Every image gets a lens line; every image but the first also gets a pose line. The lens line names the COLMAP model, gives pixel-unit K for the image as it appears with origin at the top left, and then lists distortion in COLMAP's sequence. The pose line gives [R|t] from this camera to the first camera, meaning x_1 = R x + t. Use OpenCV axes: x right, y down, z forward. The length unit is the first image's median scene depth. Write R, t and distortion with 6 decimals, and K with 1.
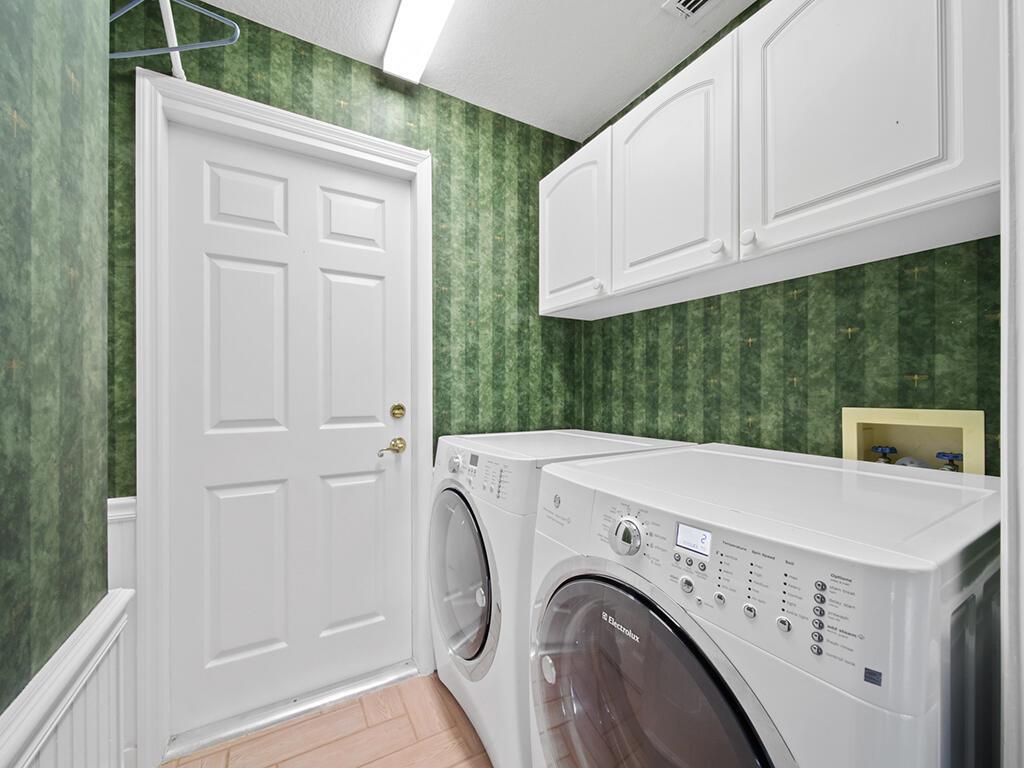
lens RADIAL K [[404.1, 0, 512.5], [0, 404.1, 391.7], [0, 0, 1]] dist [-0.004043, -0.001390]
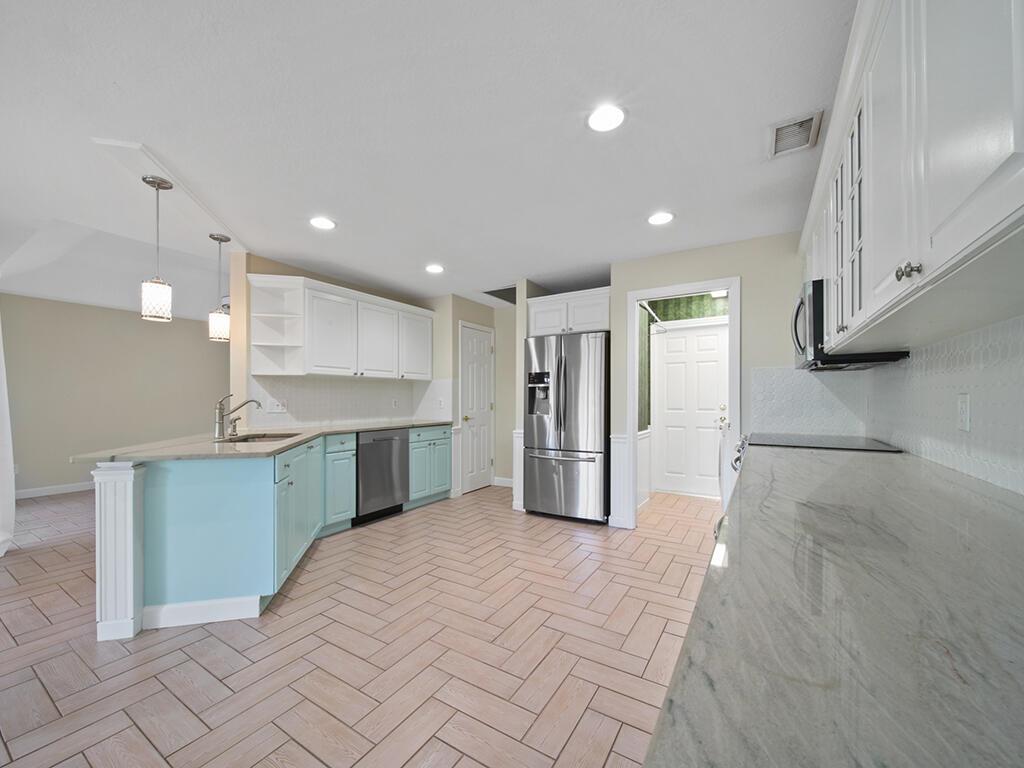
lens RADIAL K [[404.1, 0, 508.9], [0, 404.1, 401.1], [0, 0, 1]] dist [-0.004043, -0.001390]
pose [[0.480726, 0.002120, -0.876868, 1.362673], [0.004090, 0.999981, 0.004660, -0.016501], [0.876861, -0.005827, 0.480708, -1.547634]]
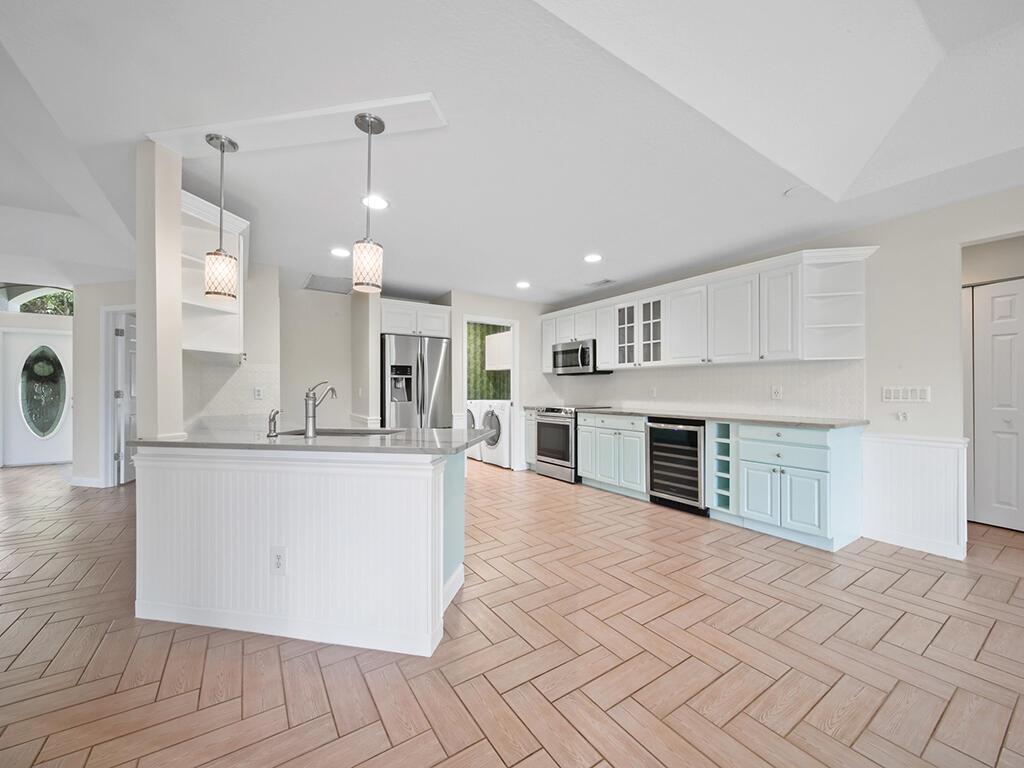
lens RADIAL K [[404.1, 0, 509.3], [0, 404.1, 387.2], [0, 0, 1]] dist [-0.004043, -0.001390]
pose [[0.998037, -0.002869, 0.062564, 0.047998], [0.002993, 0.999994, -0.001888, -0.015386], [-0.062558, 0.002071, 0.998039, -2.960672]]
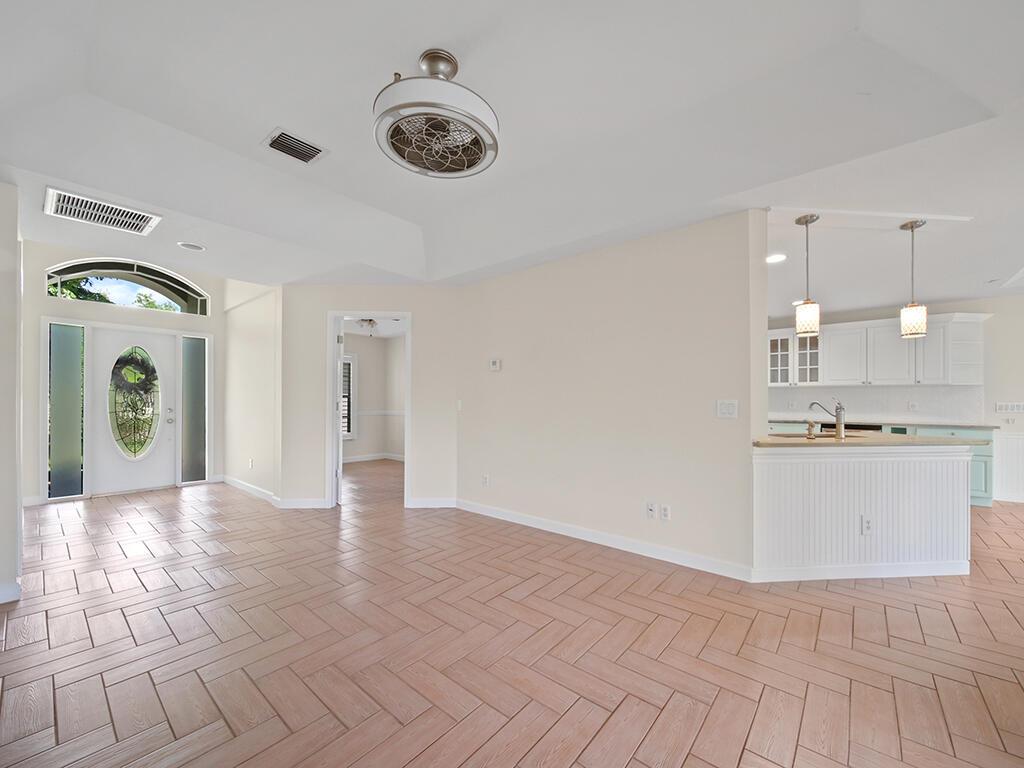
lens RADIAL K [[404.1, 0, 513.4], [0, 404.1, 394.3], [0, 0, 1]] dist [-0.004043, -0.001390]
pose [[0.946896, 0.006211, 0.321480, -2.151643], [-0.003051, 0.999942, -0.010331, -0.033777], [-0.321526, 0.008801, 0.946860, -2.872225]]
